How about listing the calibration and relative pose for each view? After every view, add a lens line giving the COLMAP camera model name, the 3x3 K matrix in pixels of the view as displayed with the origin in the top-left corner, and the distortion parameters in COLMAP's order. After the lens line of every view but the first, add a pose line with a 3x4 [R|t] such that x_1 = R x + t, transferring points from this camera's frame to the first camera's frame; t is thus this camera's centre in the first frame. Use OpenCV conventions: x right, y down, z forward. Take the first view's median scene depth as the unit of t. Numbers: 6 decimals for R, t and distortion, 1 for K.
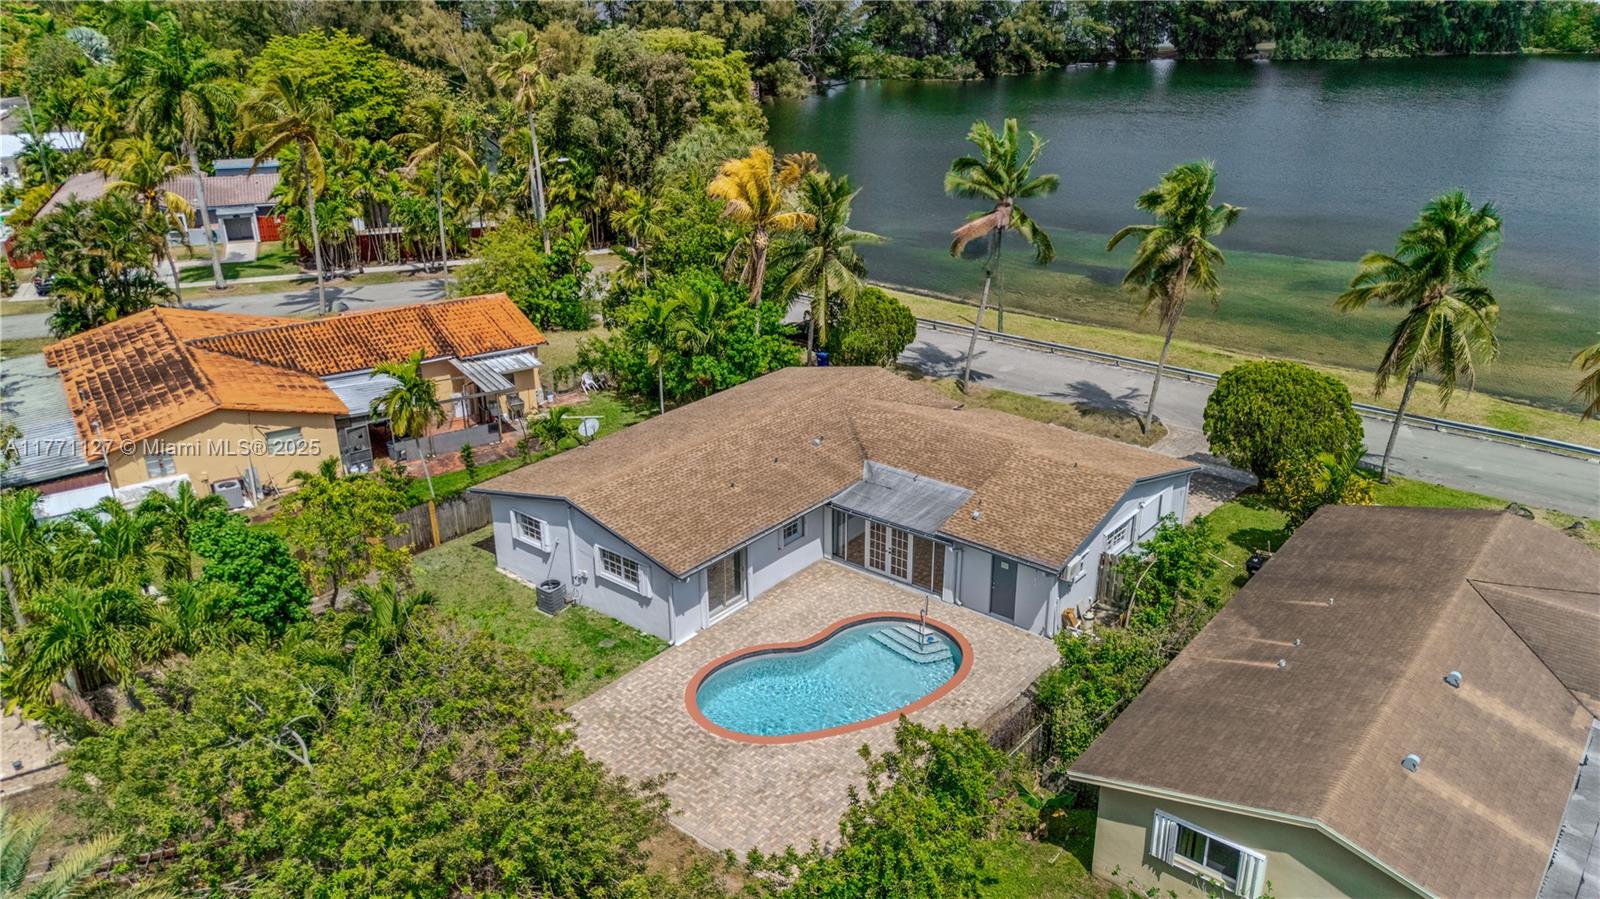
lens RADIAL K [[1163.3, 0, 800.0], [0, 1163.3, 449.5], [0, 0, 1]] dist [0.026389, 0.004082]
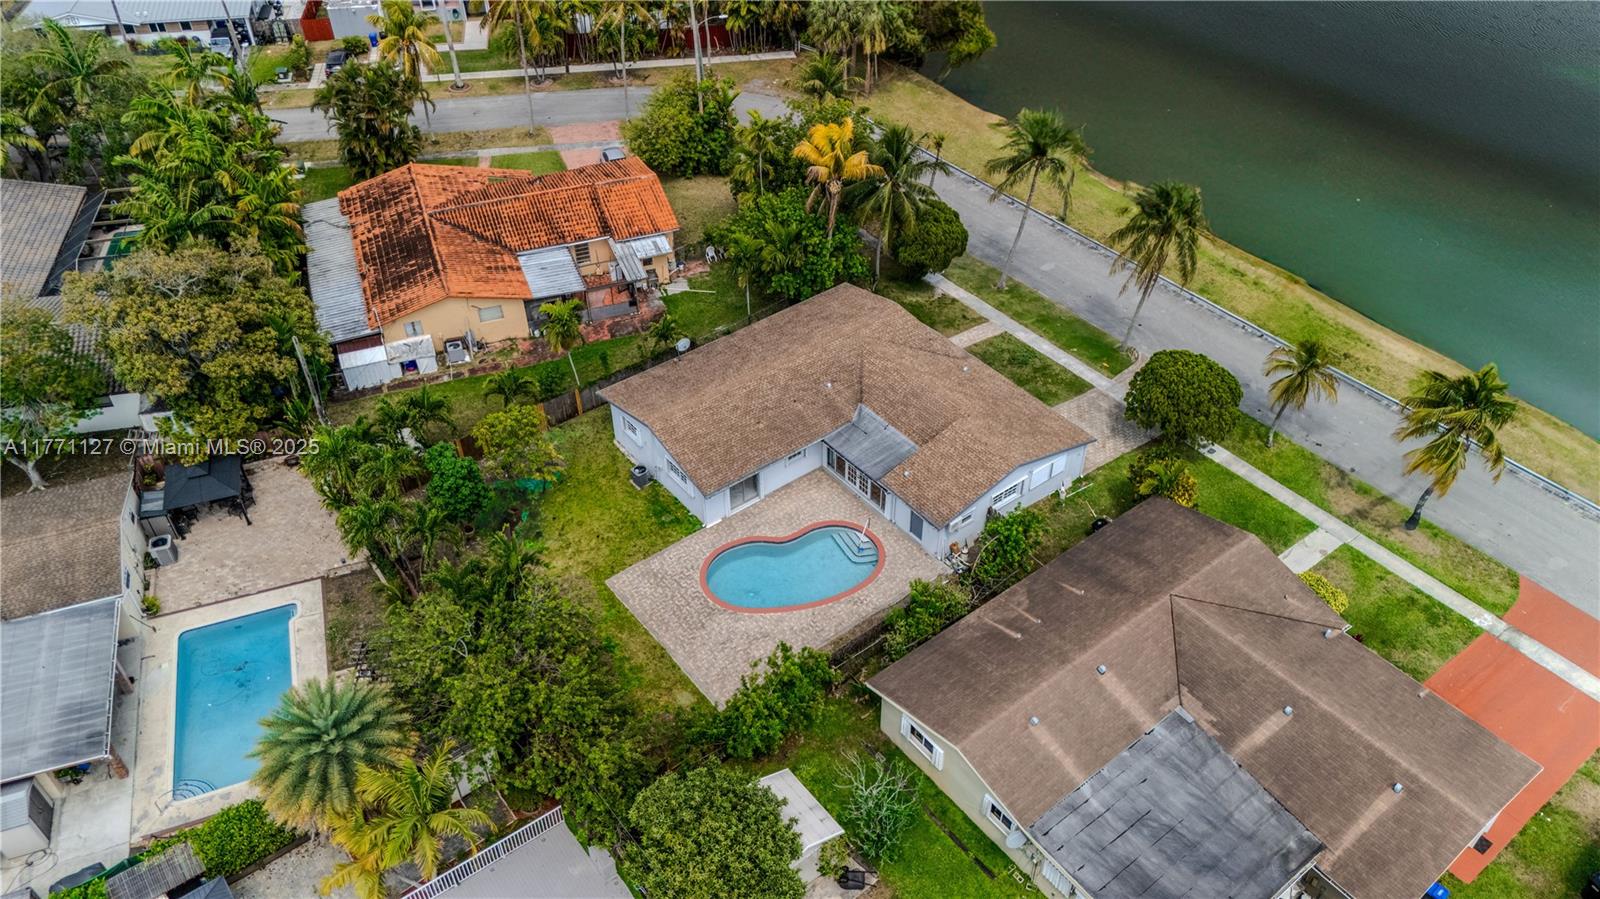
lens RADIAL K [[1163.3, 0, 800.0], [0, 1163.3, 449.5], [0, 0, 1]] dist [0.026389, 0.004082]
pose [[0.974627, 0.146212, -0.169485, 0.218916], [-0.083572, 0.940120, 0.330440, -0.376748], [0.207651, -0.307892, 0.928485, -0.343673]]
